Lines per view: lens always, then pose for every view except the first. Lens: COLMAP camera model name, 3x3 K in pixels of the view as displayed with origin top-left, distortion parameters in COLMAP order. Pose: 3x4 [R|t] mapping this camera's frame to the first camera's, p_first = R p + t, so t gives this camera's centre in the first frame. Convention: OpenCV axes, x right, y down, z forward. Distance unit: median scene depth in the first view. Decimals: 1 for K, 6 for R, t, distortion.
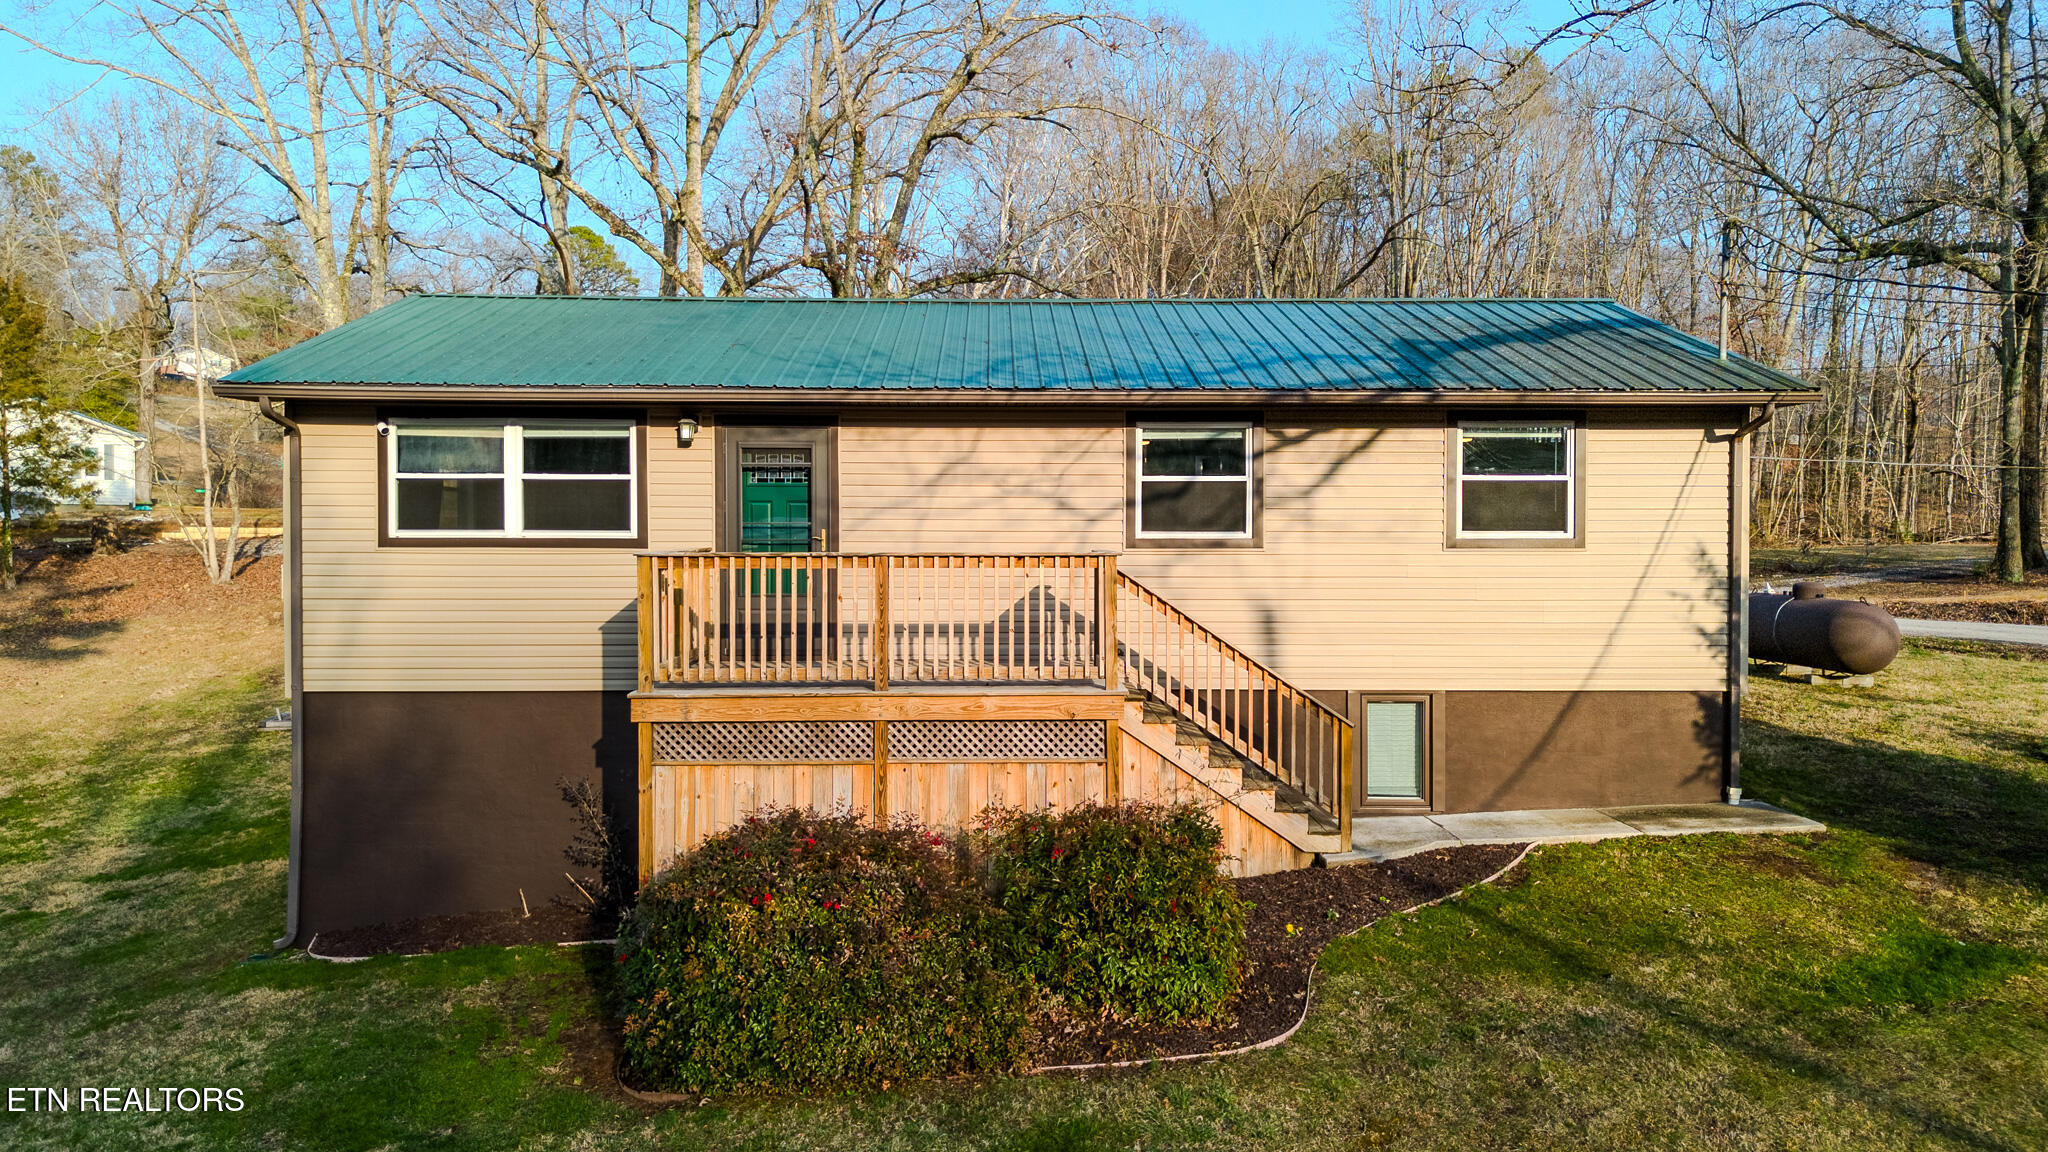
lens RADIAL K [[1478.3, 0, 1024.0], [0, 1478.3, 576.0], [0, 0, 1]] dist [0.044896, -0.084173]
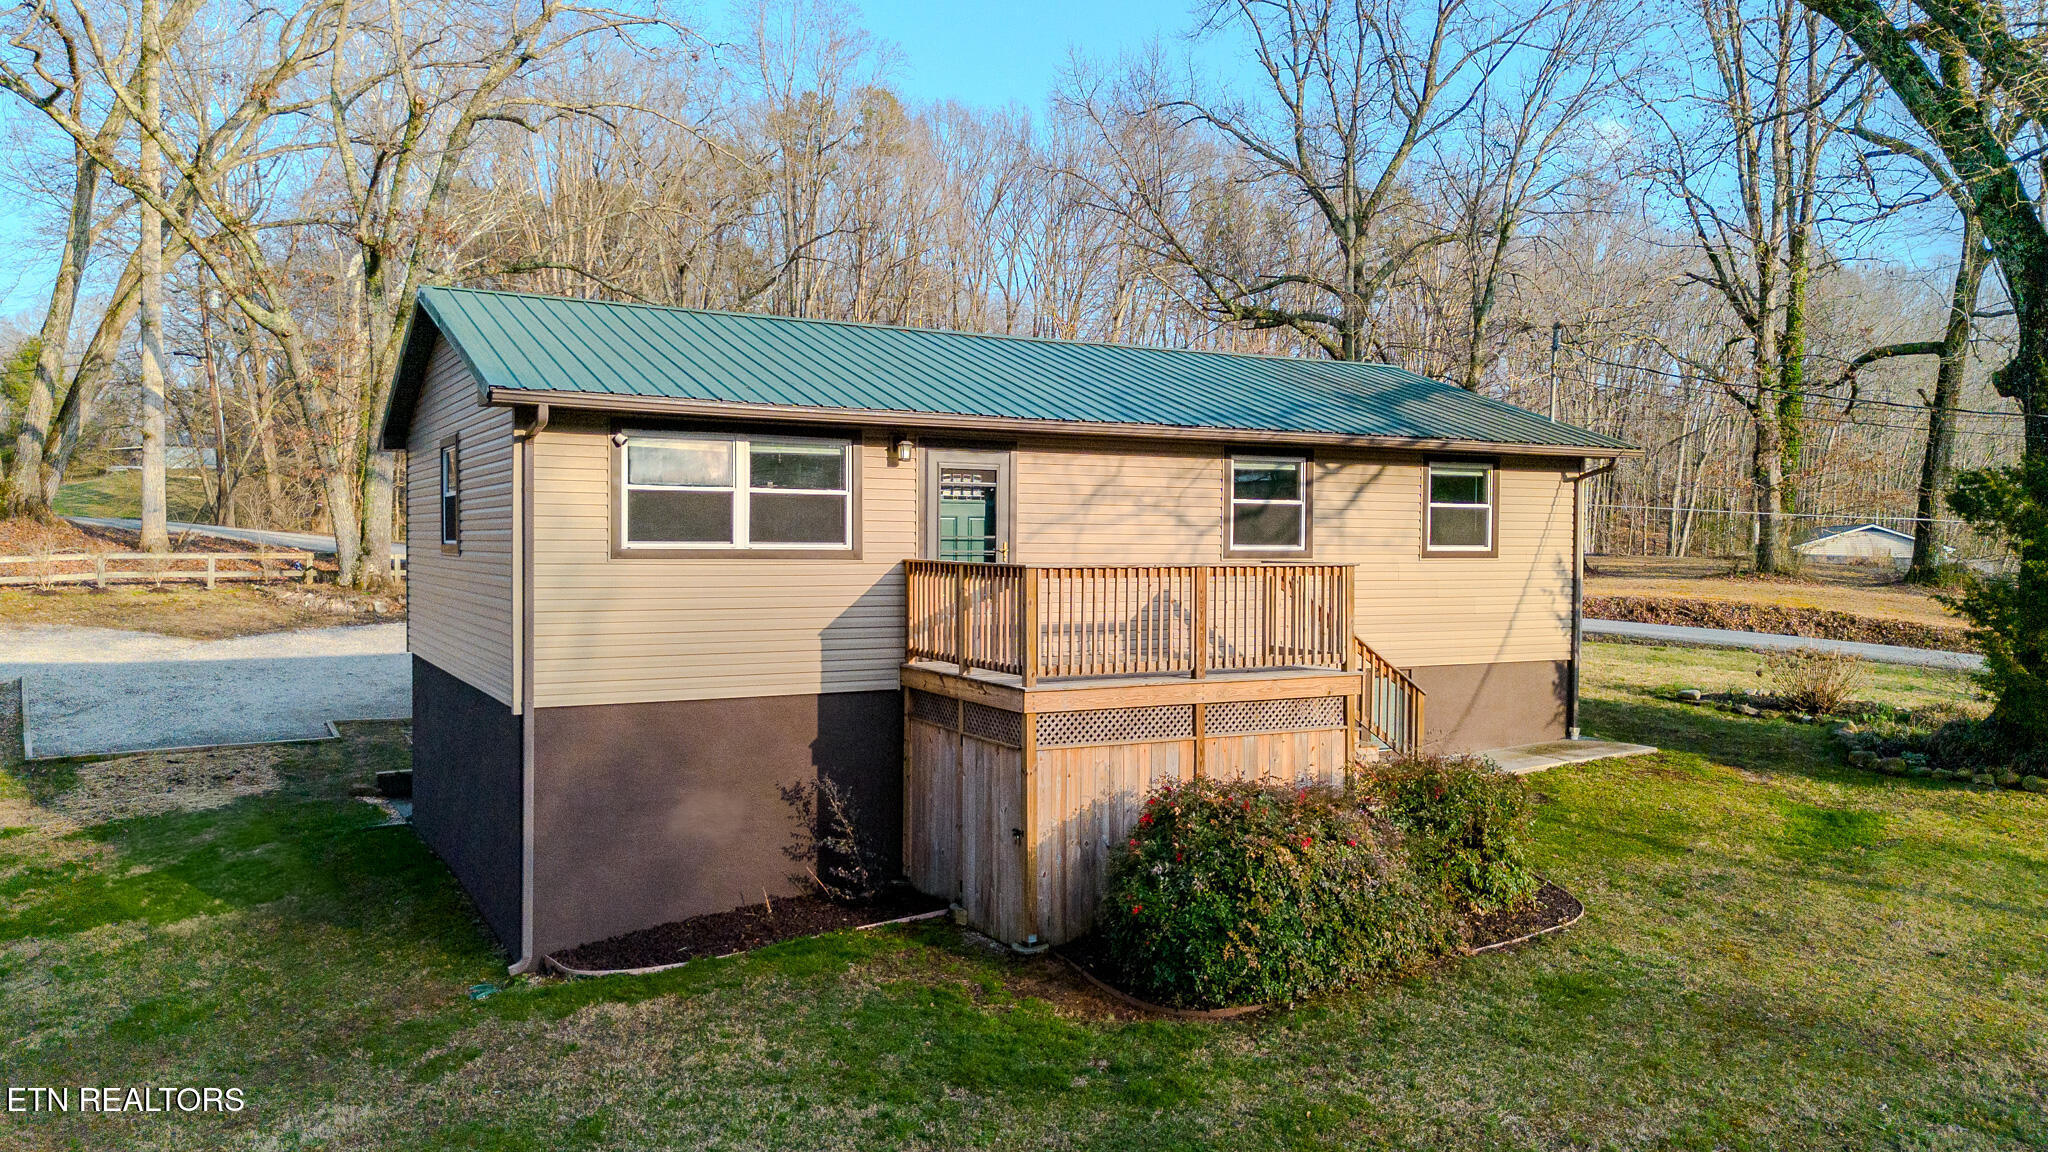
lens RADIAL K [[1478.6, 0, 1024.0], [0, 1478.6, 576.0], [0, 0, 1]] dist [-0.037744, -0.000628]
pose [[0.889472, -0.007986, 0.456920, -0.631987], [0.010715, 0.999937, -0.003382, -0.001880], [-0.456864, 0.007904, 0.889501, -0.002278]]
